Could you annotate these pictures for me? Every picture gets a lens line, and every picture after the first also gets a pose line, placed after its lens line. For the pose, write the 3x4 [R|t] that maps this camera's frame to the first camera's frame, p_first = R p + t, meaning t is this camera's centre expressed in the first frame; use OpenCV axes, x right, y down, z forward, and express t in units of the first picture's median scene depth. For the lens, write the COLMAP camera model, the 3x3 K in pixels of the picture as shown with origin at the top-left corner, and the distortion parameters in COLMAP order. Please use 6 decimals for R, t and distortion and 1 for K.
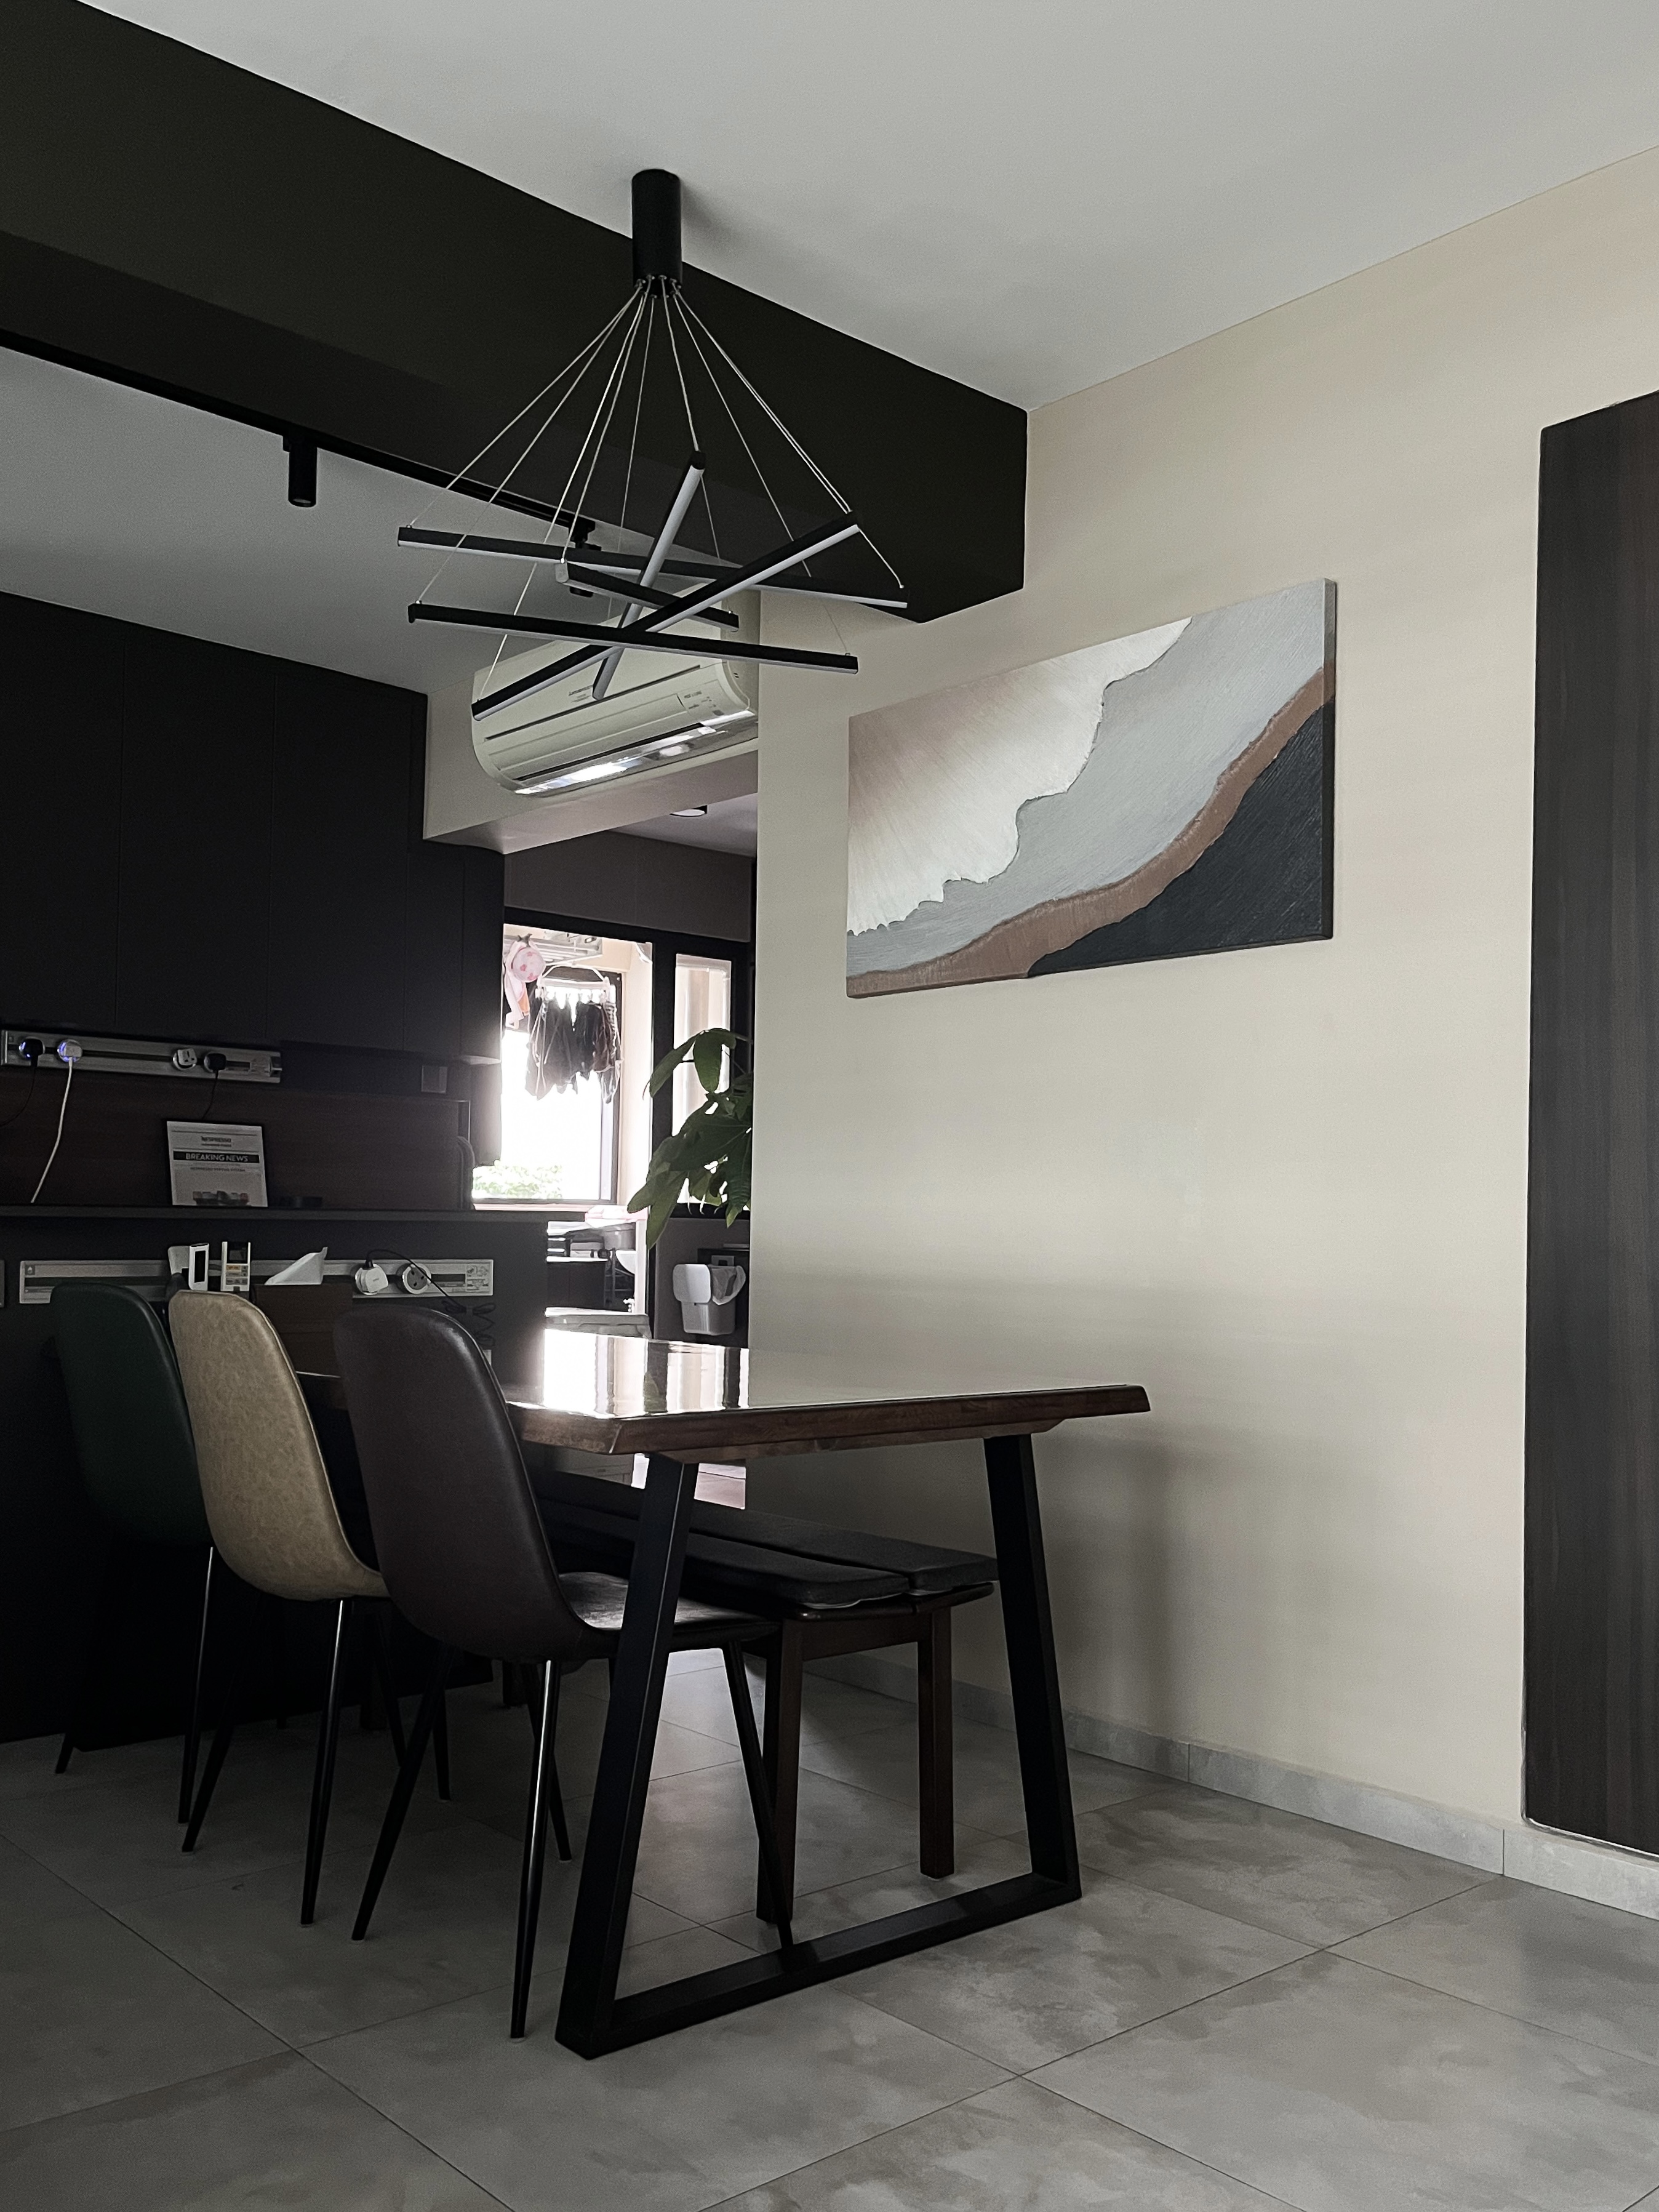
lens RADIAL K [[1834.9, 0, 834.0], [0, 1834.9, 1189.2], [0, 0, 1]] dist [0.057878, -0.084421]
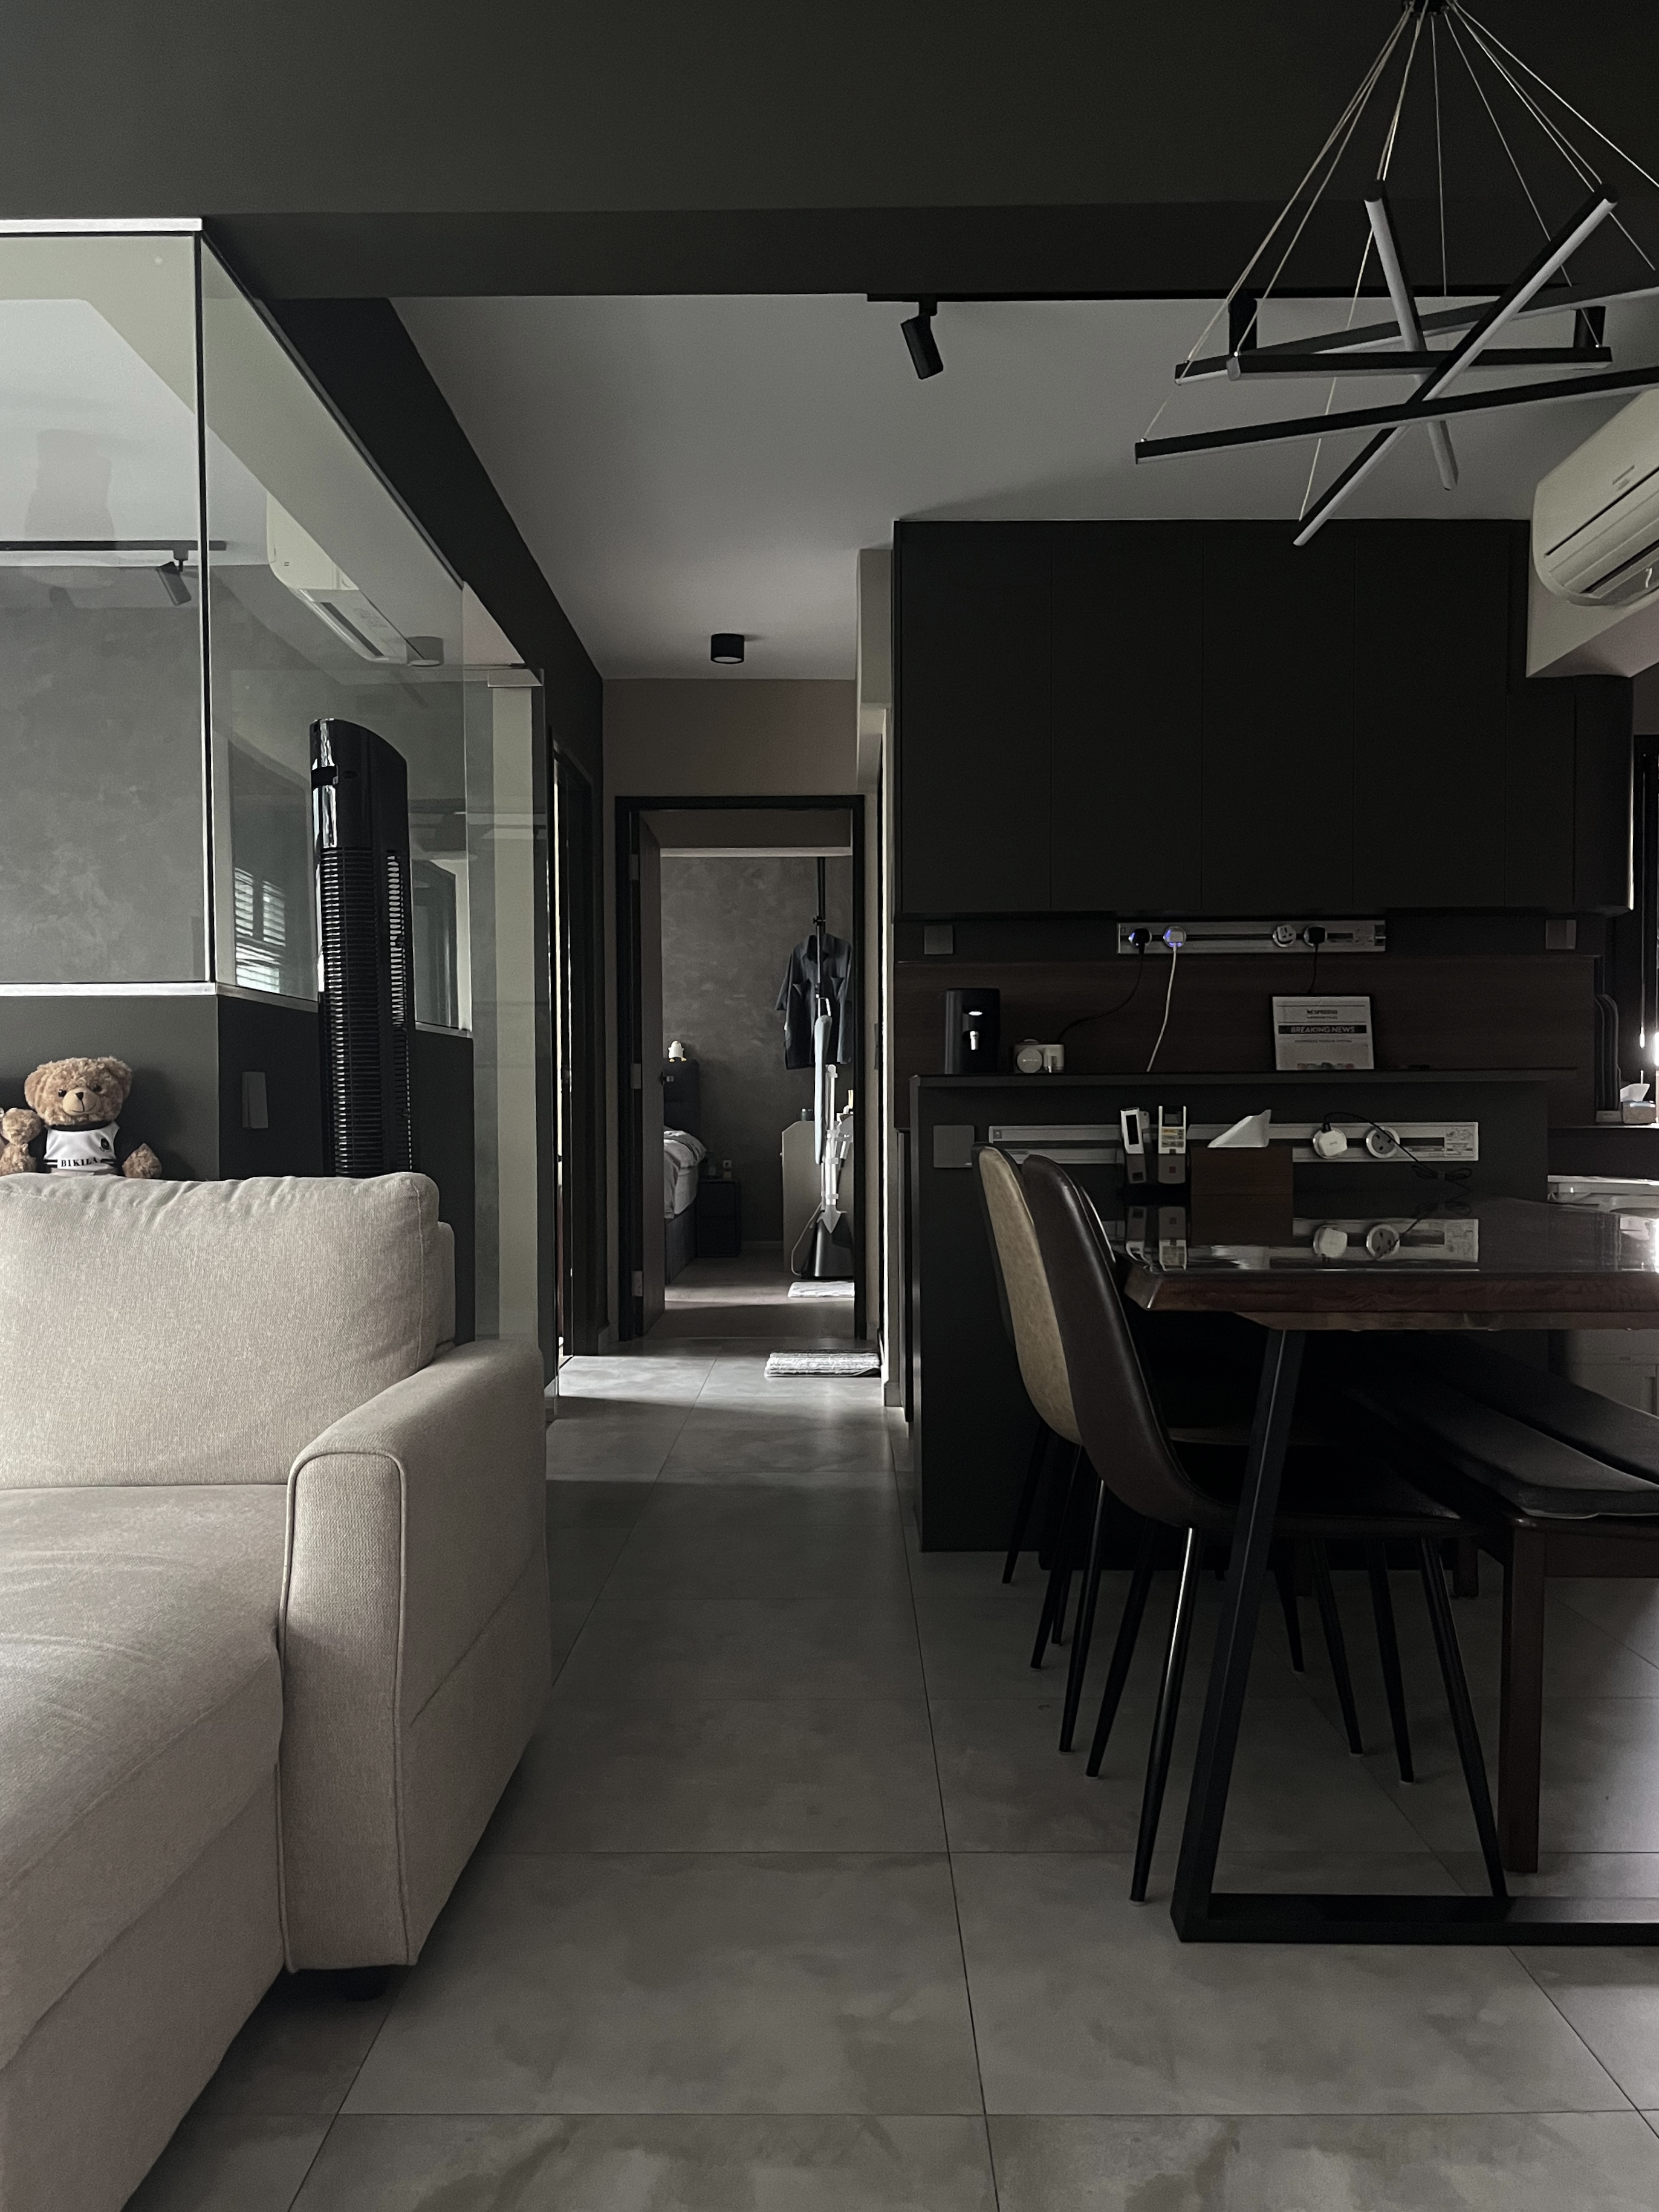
lens RADIAL K [[1808.8, 0, 824.2], [0, 1808.8, 1142.8], [0, 0, 1]] dist [0.070677, -0.093322]
pose [[0.747032, -0.006857, -0.664753, 0.189836], [0.032475, 0.999129, 0.026189, 0.014936], [0.663995, -0.041152, 0.746604, 0.101074]]
